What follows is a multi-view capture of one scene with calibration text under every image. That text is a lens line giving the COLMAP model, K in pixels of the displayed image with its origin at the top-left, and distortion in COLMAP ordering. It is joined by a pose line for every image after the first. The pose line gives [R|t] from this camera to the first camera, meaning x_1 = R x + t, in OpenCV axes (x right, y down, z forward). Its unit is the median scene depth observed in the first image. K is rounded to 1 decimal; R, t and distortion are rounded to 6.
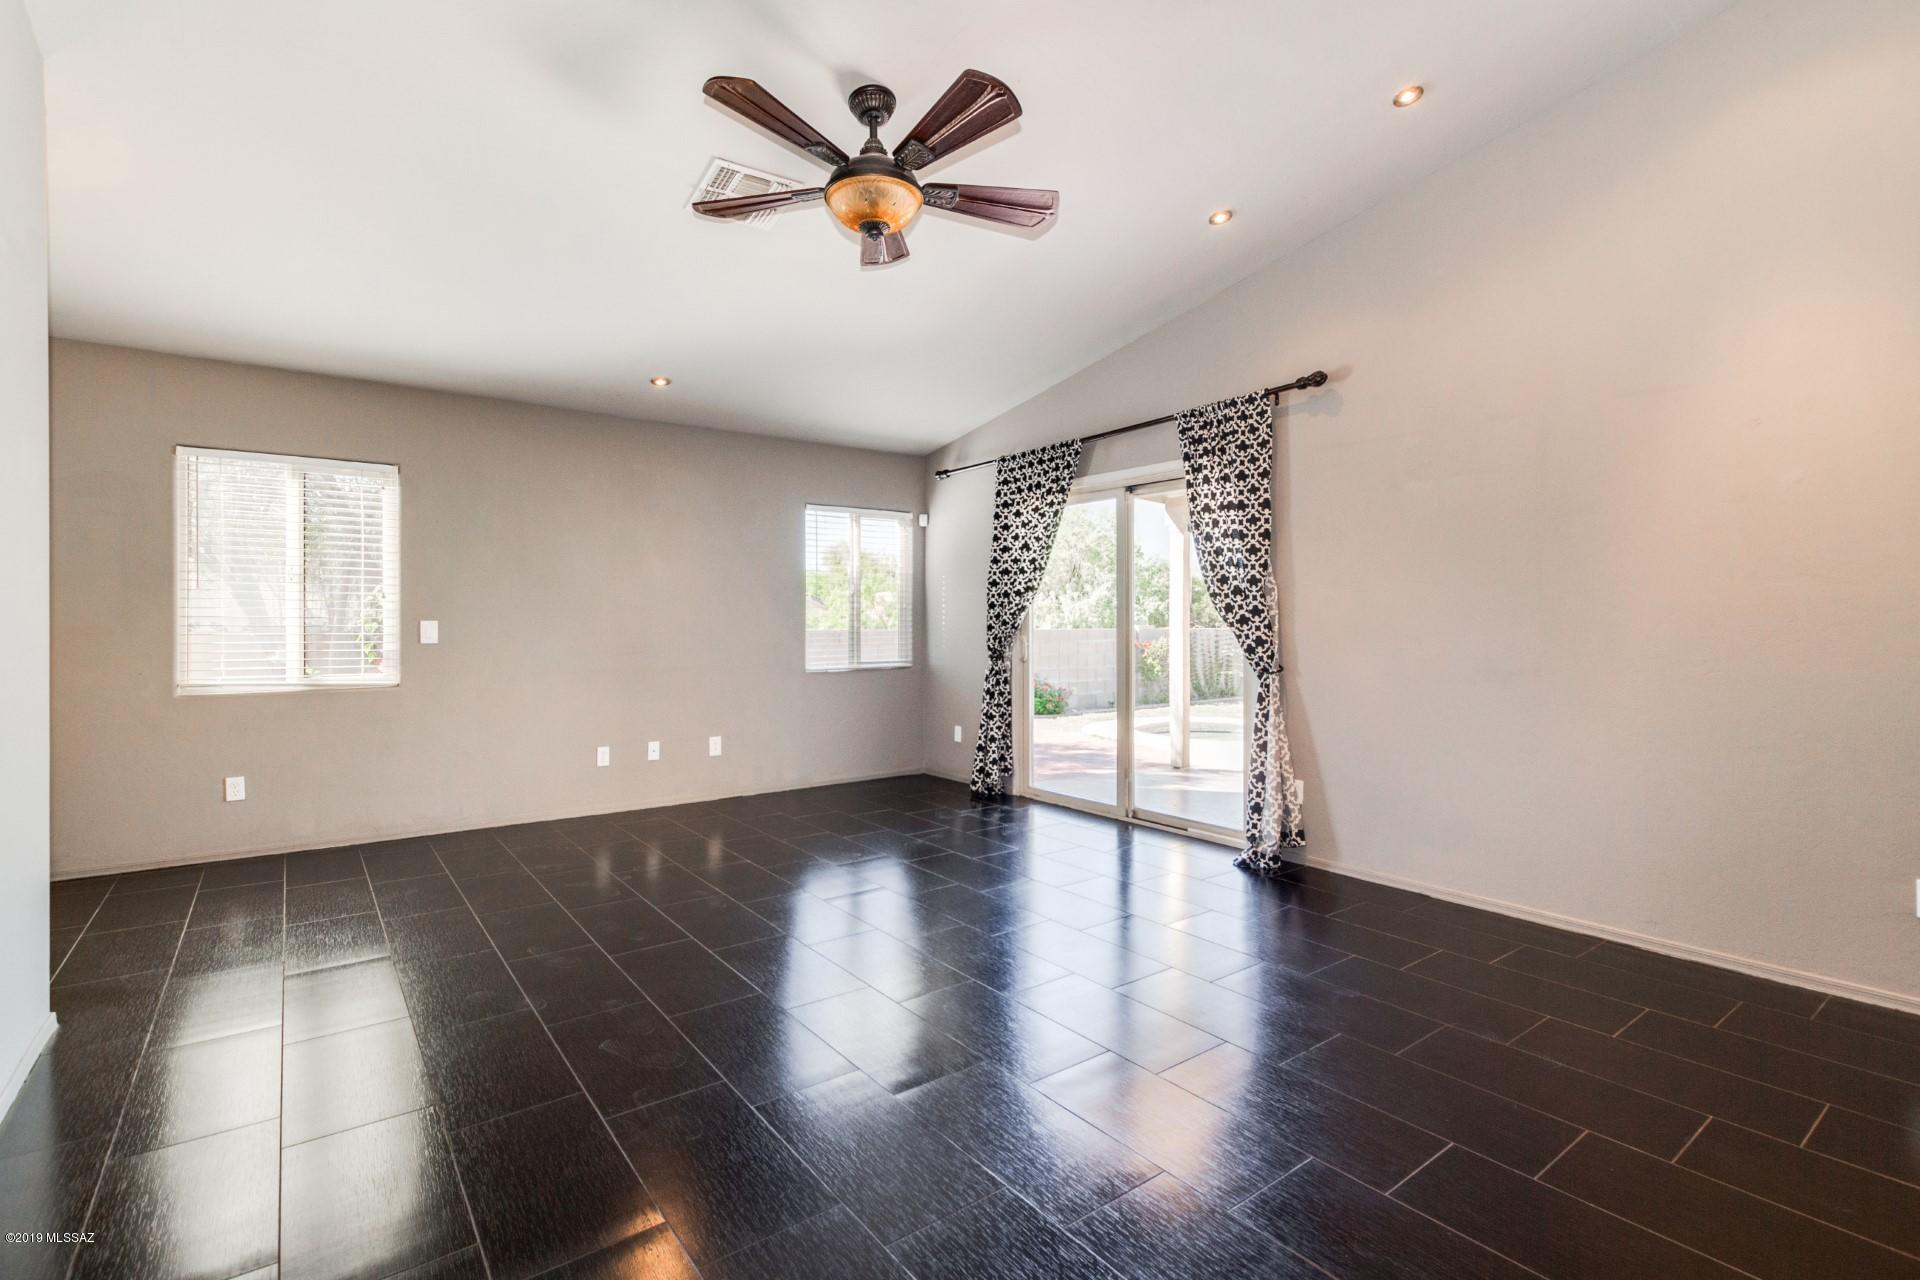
lens RADIAL K [[856.6, 0, 960.0], [0, 856.6, 640.0], [0, 0, 1]] dist [0.001552, 0.000128]
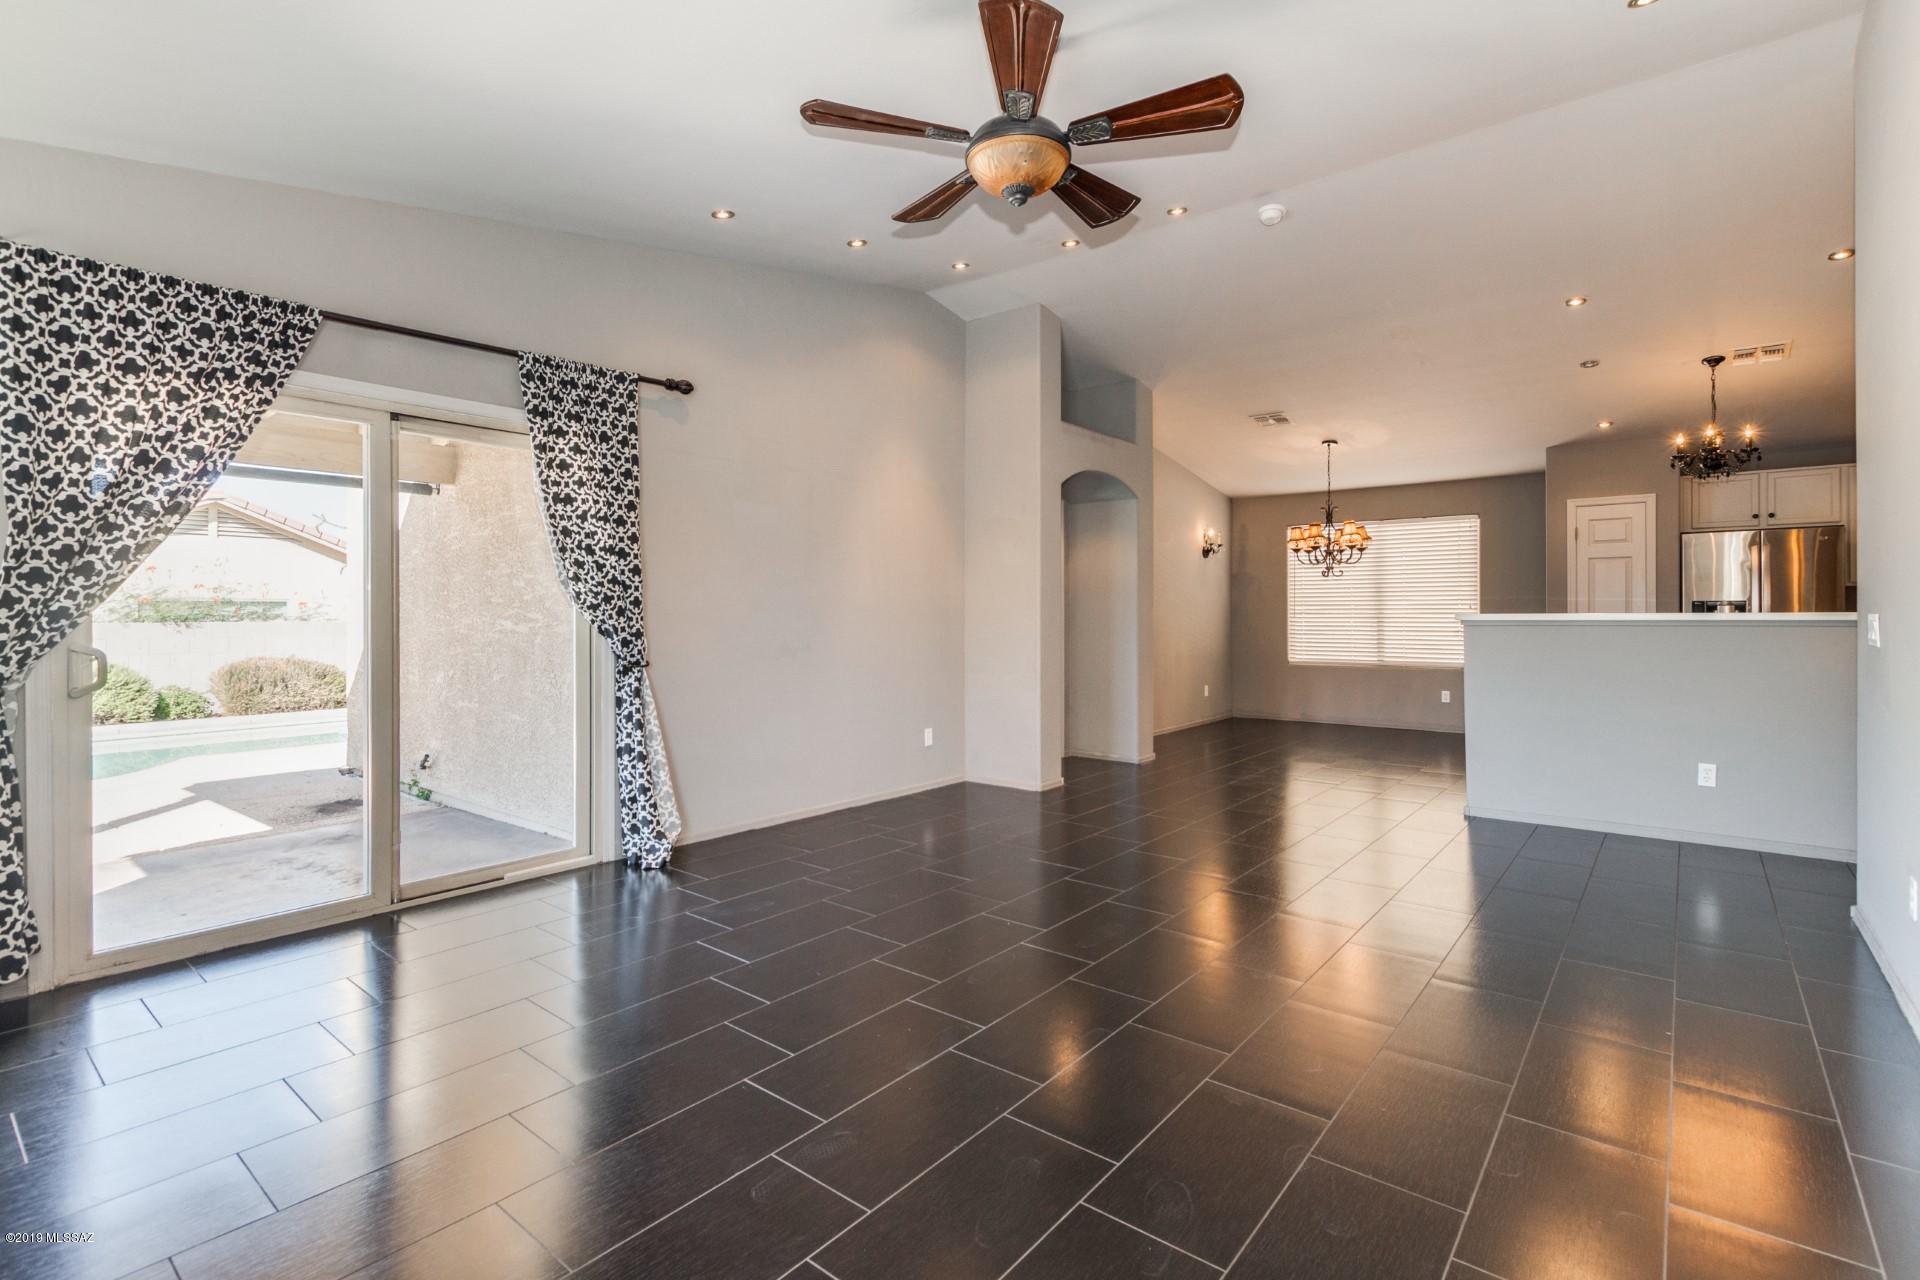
lens RADIAL K [[889.6, 0, 964.9], [0, 889.6, 615.8], [0, 0, 1]] dist [0.001114, -0.000237]
pose [[-0.230106, -0.008027, 0.973132, -0.638222], [0.013882, 0.999837, 0.011530, -0.023263], [-0.973066, 0.016162, -0.229958, 0.786552]]
